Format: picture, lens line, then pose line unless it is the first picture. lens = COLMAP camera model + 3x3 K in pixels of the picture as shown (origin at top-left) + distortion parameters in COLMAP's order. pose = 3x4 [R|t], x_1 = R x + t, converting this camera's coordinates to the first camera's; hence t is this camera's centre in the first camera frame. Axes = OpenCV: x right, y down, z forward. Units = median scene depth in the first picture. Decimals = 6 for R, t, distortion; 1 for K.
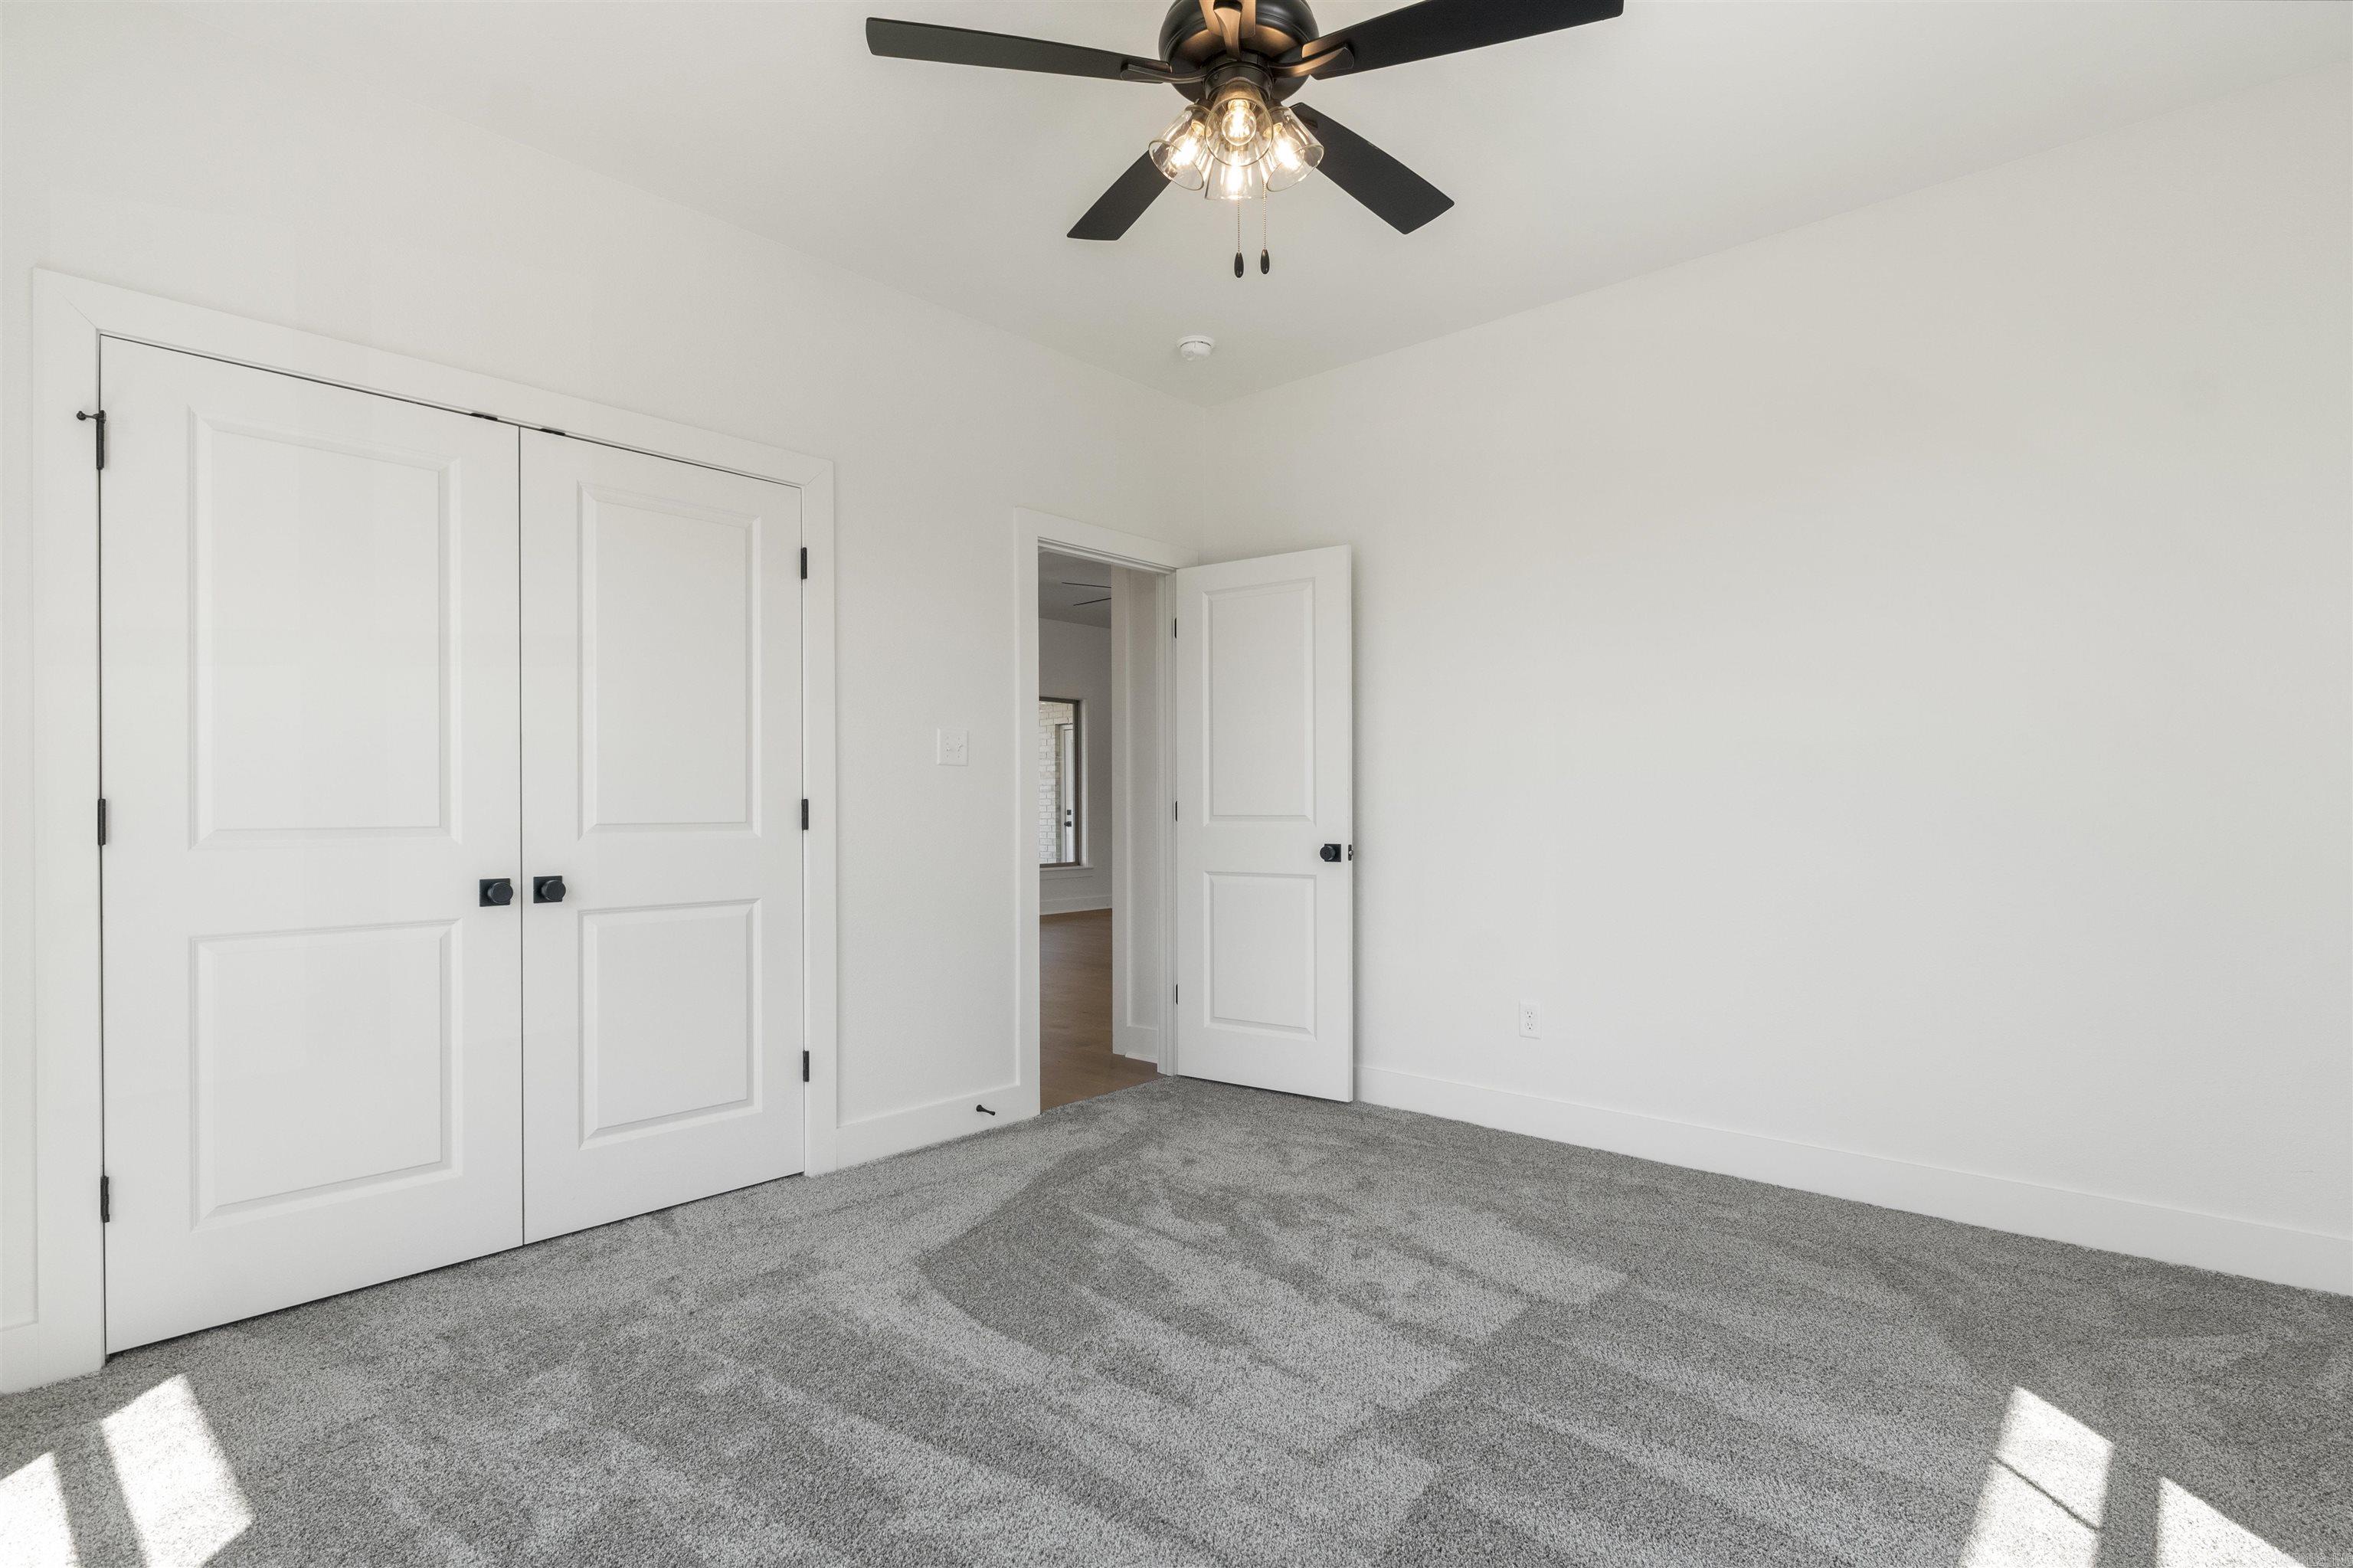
lens RADIAL K [[1152.1, 0, 1236.0], [0, 1152.1, 796.6], [0, 0, 1]] dist [0.002354, -0.003569]
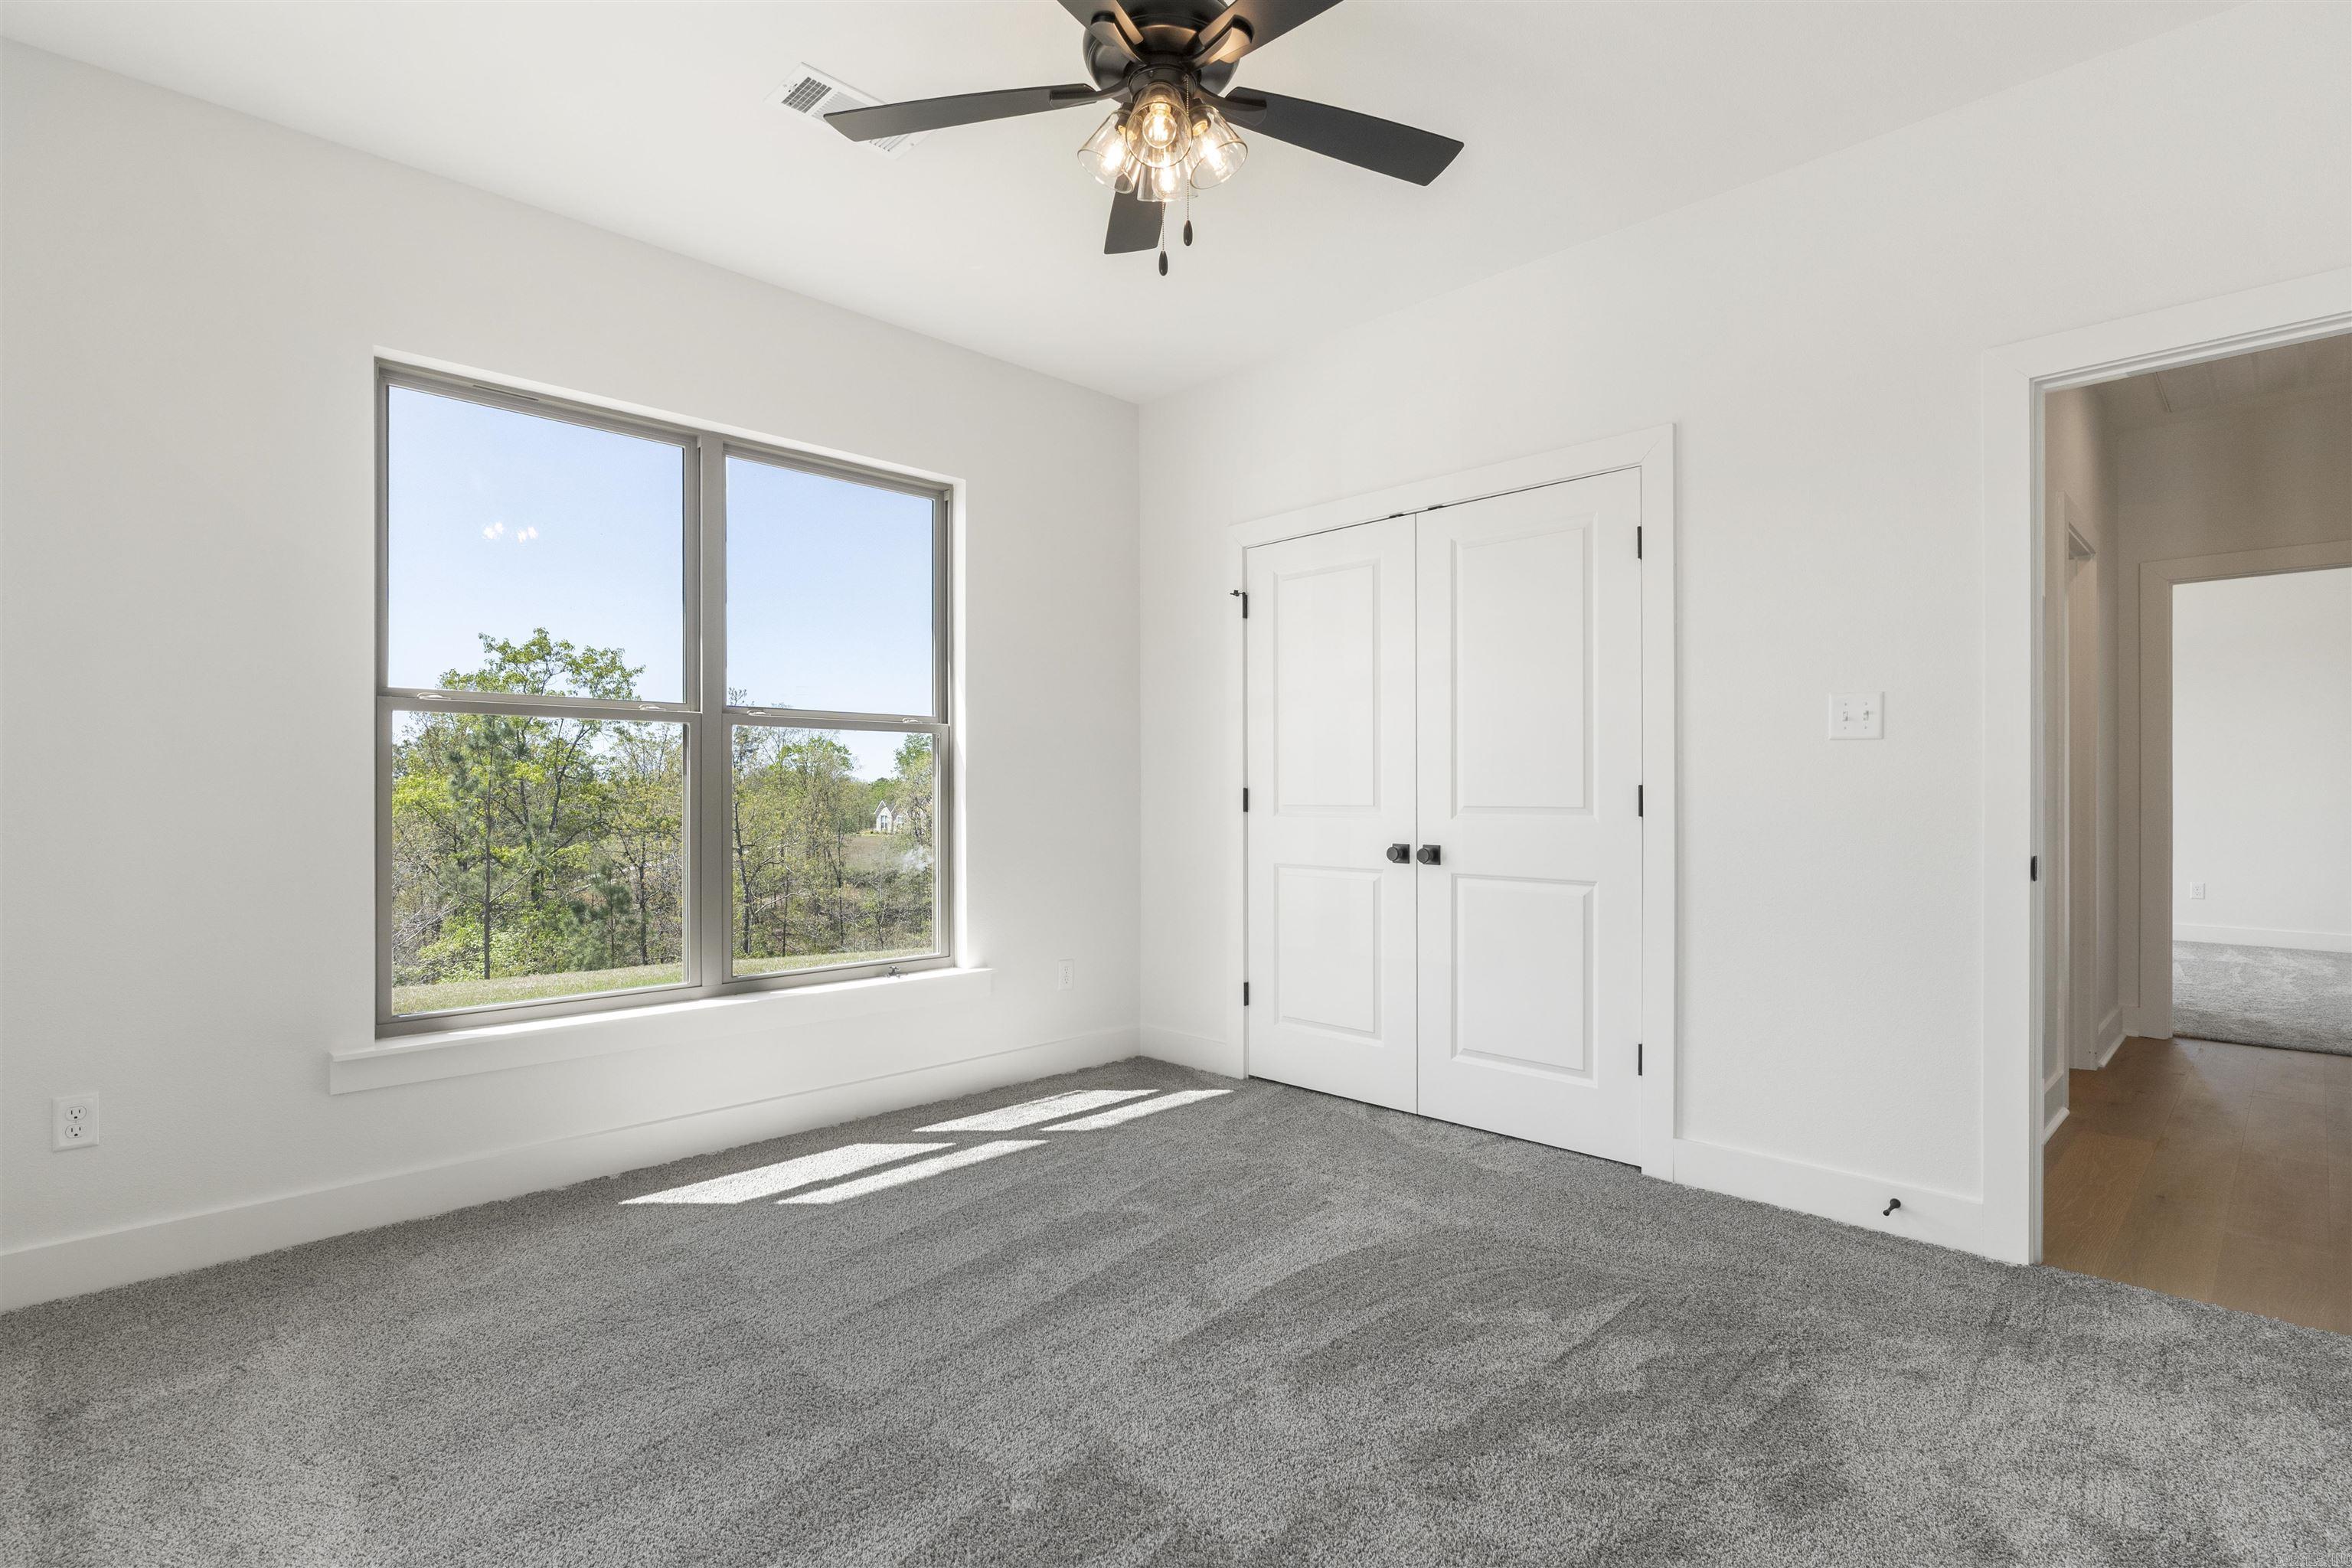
lens RADIAL K [[1151.6, 0, 1150.8], [0, 1151.6, 790.1], [0, 0, 1]] dist [0.002354, -0.003569]
pose [[-0.108737, 0.001176, -0.994070, 0.735196], [0.007760, 0.999970, 0.000335, 0.002969], [0.994040, -0.007678, -0.108743, 0.798475]]
